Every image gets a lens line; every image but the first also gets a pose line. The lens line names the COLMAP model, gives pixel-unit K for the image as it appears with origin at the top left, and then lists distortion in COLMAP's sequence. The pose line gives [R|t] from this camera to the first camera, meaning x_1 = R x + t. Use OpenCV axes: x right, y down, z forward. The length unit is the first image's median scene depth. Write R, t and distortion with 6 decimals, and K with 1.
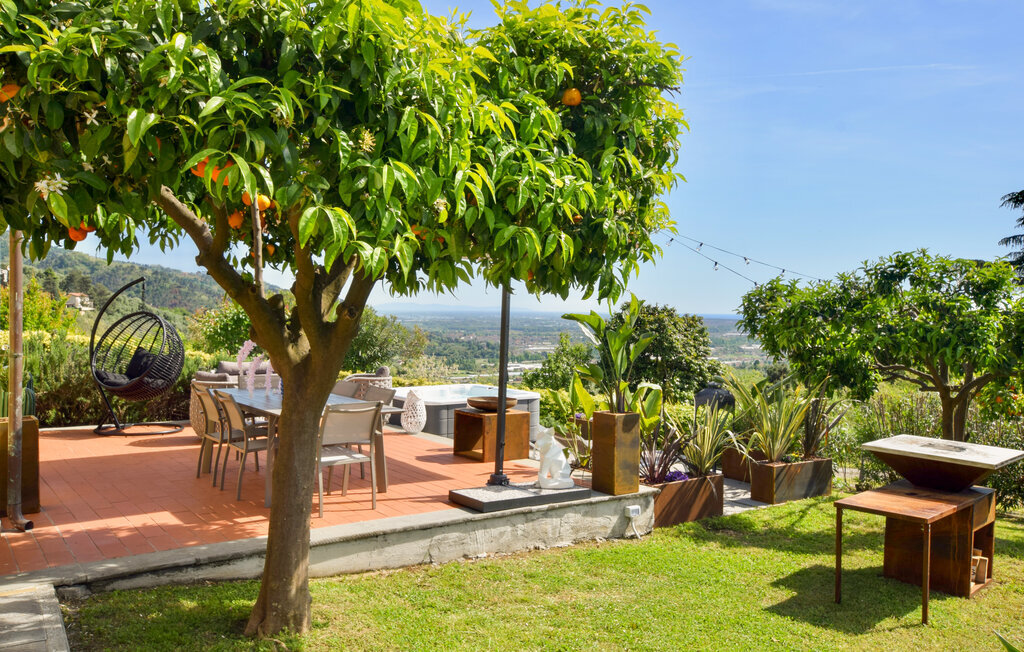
lens RADIAL K [[843.4, 0, 512.0], [0, 843.4, 326.0], [0, 0, 1]] dist [-0.001927, -0.001510]
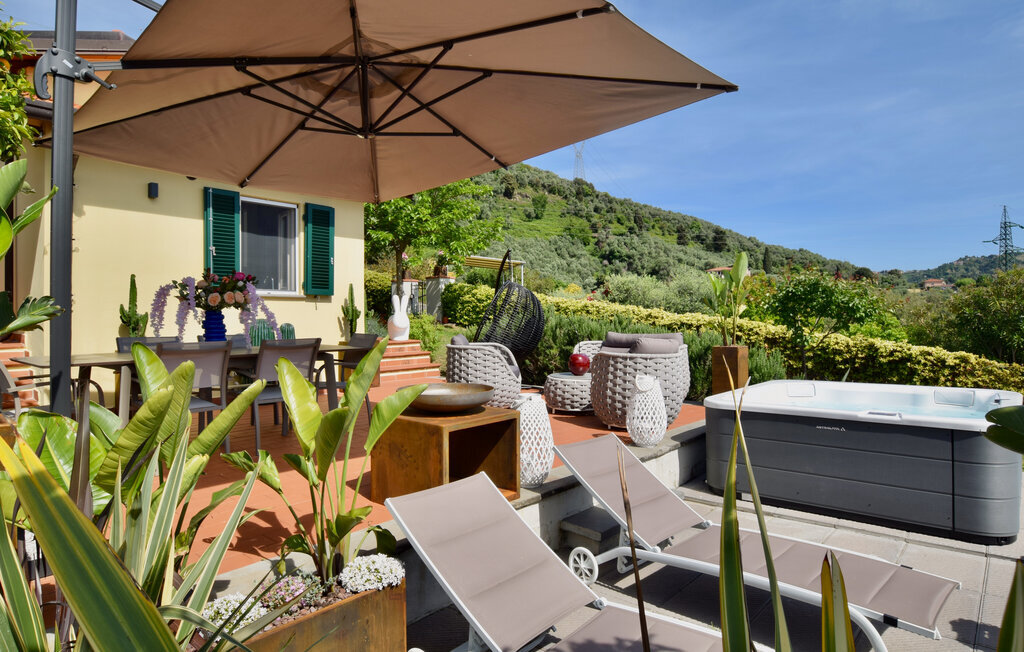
lens RADIAL K [[589.5, 0, 512.0], [0, 589.5, 326.0], [0, 0, 1]] dist [-0.018769, -0.000335]
pose [[0.226819, -0.004300, -0.973927, 0.124120], [-0.003558, 0.999980, -0.005243, 0.018328], [0.973930, 0.004654, 0.226799, 0.352393]]
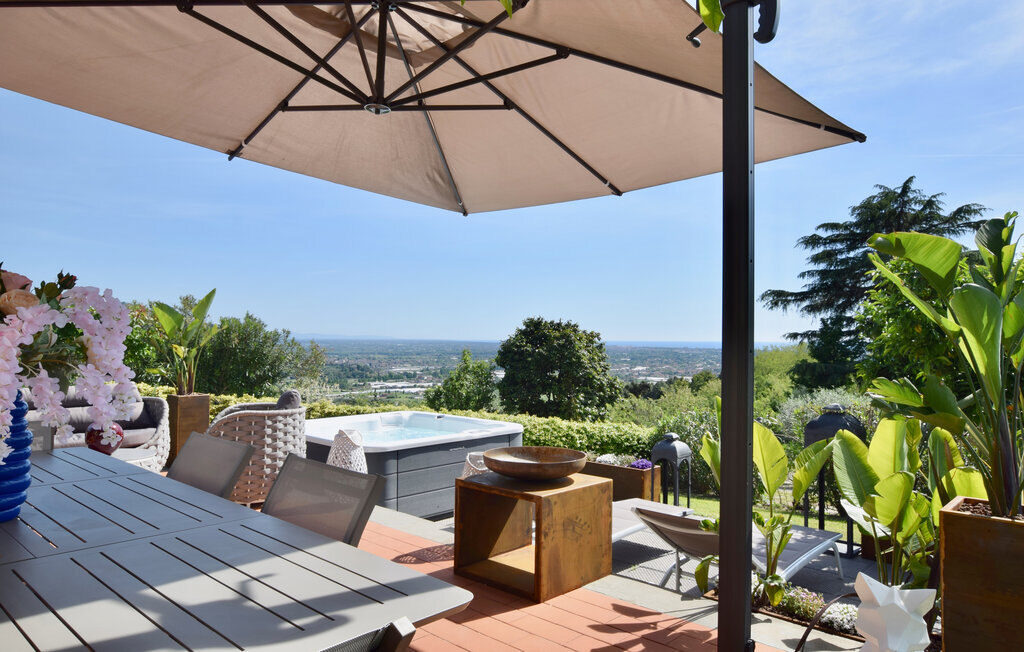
lens RADIAL K [[684.2, 0, 512.0], [0, 684.2, 326.0], [0, 0, 1]] dist [-0.004506, 0.001145]
pose [[0.981415, -0.002026, 0.191885, -0.041508], [0.008931, 0.999343, -0.035129, 0.009532], [-0.191688, 0.036190, 0.980788, 0.224777]]
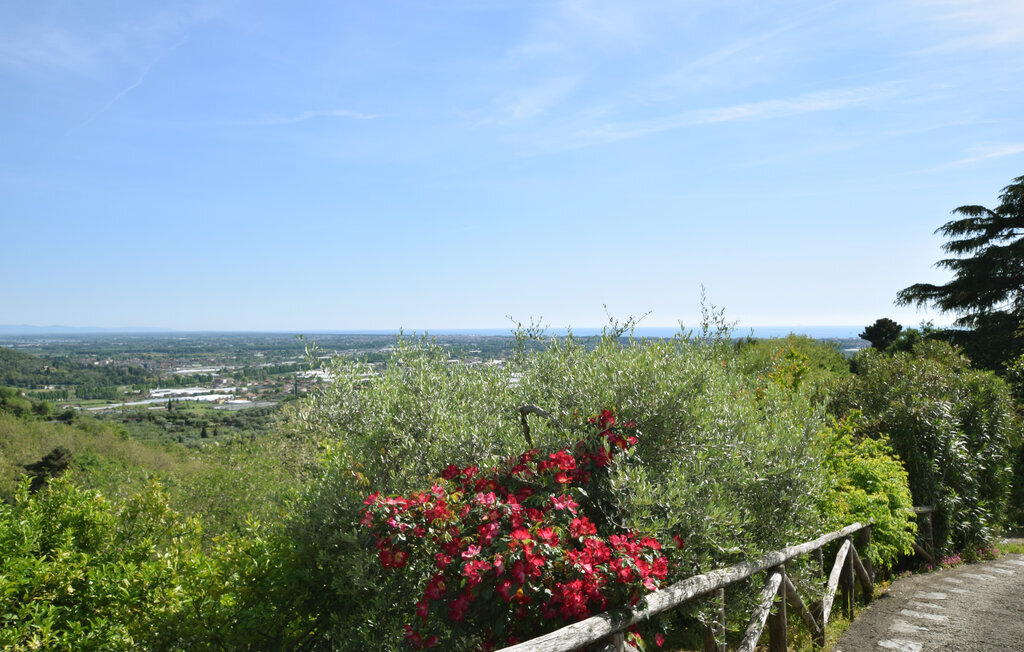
lens RADIAL K [[843.4, 0, 512.0], [0, 843.4, 326.0], [0, 0, 1]] dist [-0.001927, -0.001510]
pose [[0.919785, -0.021308, 0.391843, -0.686198], [0.028987, 0.999486, -0.013691, -0.050877], [-0.391350, 0.023951, 0.919930, 0.476985]]
